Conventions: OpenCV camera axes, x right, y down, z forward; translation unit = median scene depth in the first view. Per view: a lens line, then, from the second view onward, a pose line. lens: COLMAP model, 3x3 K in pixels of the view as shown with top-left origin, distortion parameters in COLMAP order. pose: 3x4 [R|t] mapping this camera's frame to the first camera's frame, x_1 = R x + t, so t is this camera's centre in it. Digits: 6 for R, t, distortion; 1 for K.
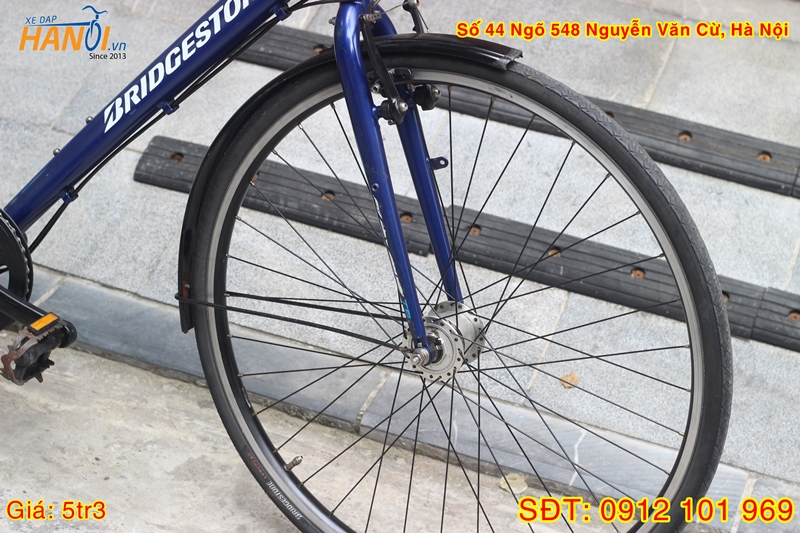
lens RADIAL K [[1885.6, 0, 400.0], [0, 1885.6, 266.5], [0, 0, 1]] dist [-0.112039, 0.314079]
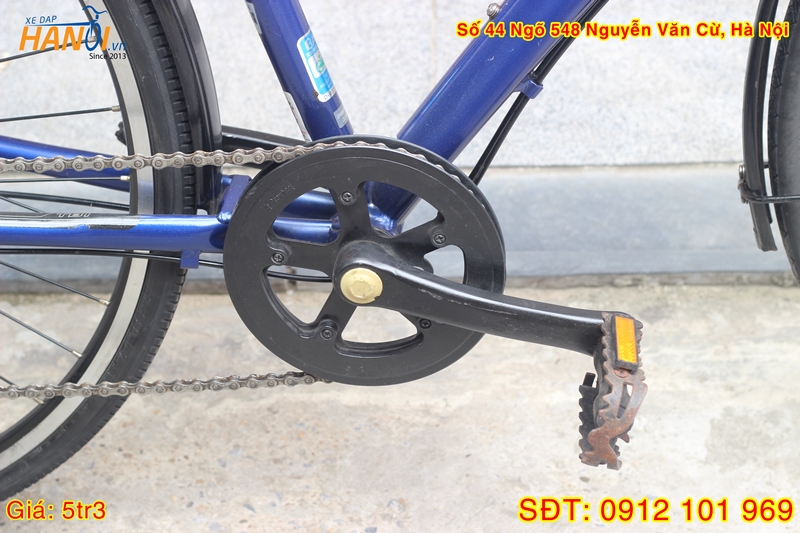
lens RADIAL K [[1916.6, 0, 400.0], [0, 1916.6, 266.5], [0, 0, 1]] dist [-0.068645, -0.169270]
pose [[0.937203, -0.318798, 0.141486, -0.302575], [0.282008, 0.931324, 0.230450, -0.123967], [-0.205237, -0.176079, 0.962743, 0.483336]]
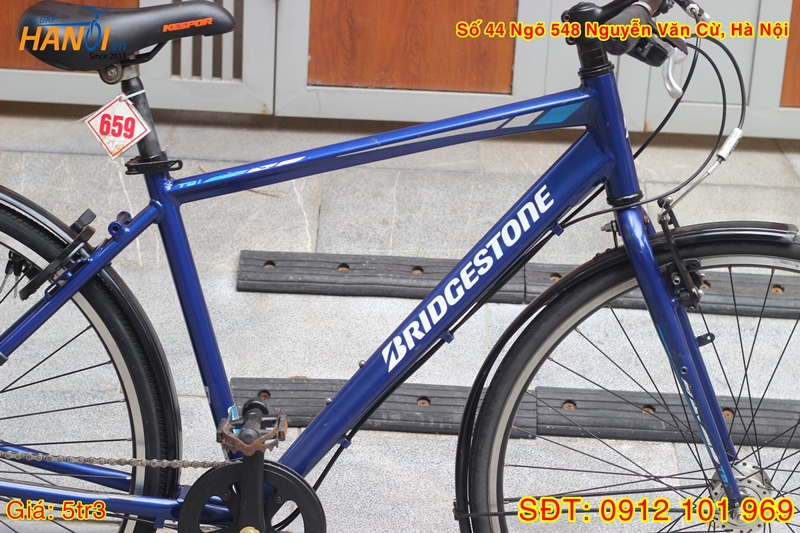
lens RADIAL K [[1885.6, 0, 400.0], [0, 1885.6, 266.5], [0, 0, 1]] dist [-0.112039, 0.314079]
pose [[0.940637, -0.176968, 0.289628, -0.429866], [0.203943, 0.976788, -0.065521, -0.056989], [-0.271310, 0.120699, 0.954894, -0.003464]]
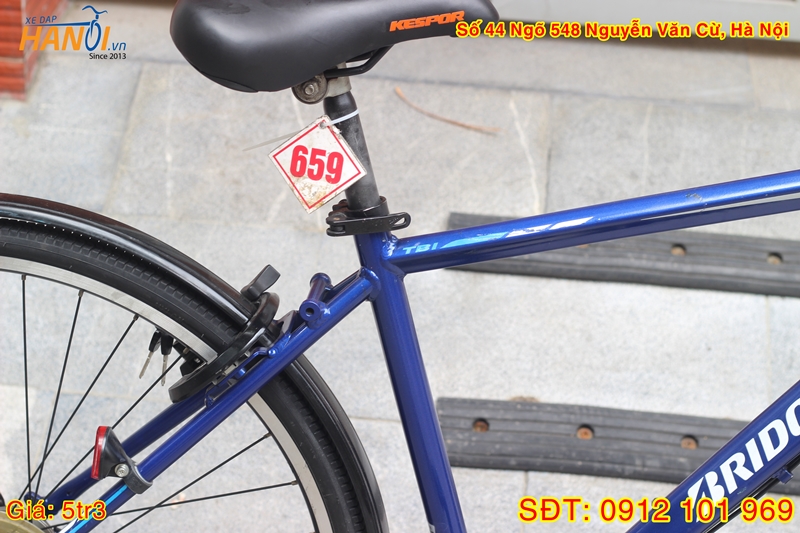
lens RADIAL K [[1903.8, 0, 400.0], [0, 1903.8, 266.5], [0, 0, 1]] dist [-0.074592, -0.389561]
pose [[0.964232, -0.176675, 0.197591, -0.381738], [0.170358, 0.984180, 0.048664, -0.215883], [-0.203062, -0.013262, 0.979076, 0.303552]]
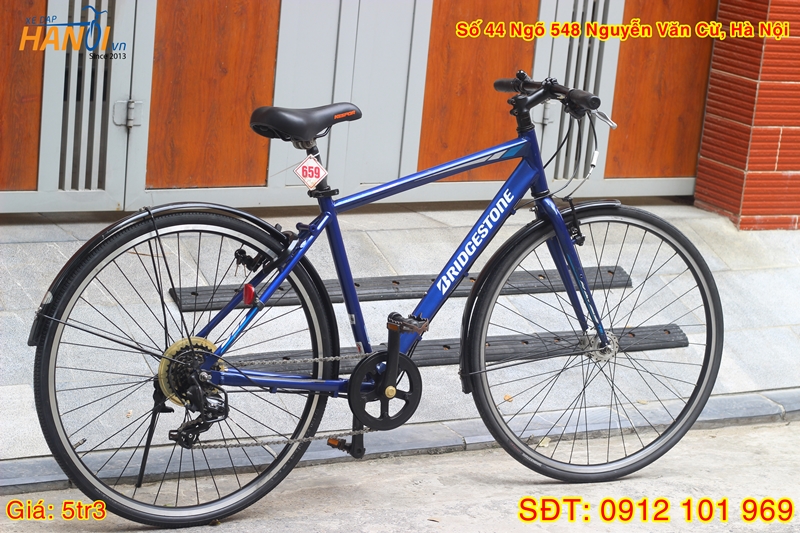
lens RADIAL K [[1885.6, 0, 400.0], [0, 1885.6, 266.5], [0, 0, 1]] dist [-0.112039, 0.314079]
pose [[0.650202, -0.220440, 0.727079, -1.551741], [0.345818, 0.937972, -0.024873, -0.063891], [-0.676497, 0.267610, 0.686103, -0.307083]]
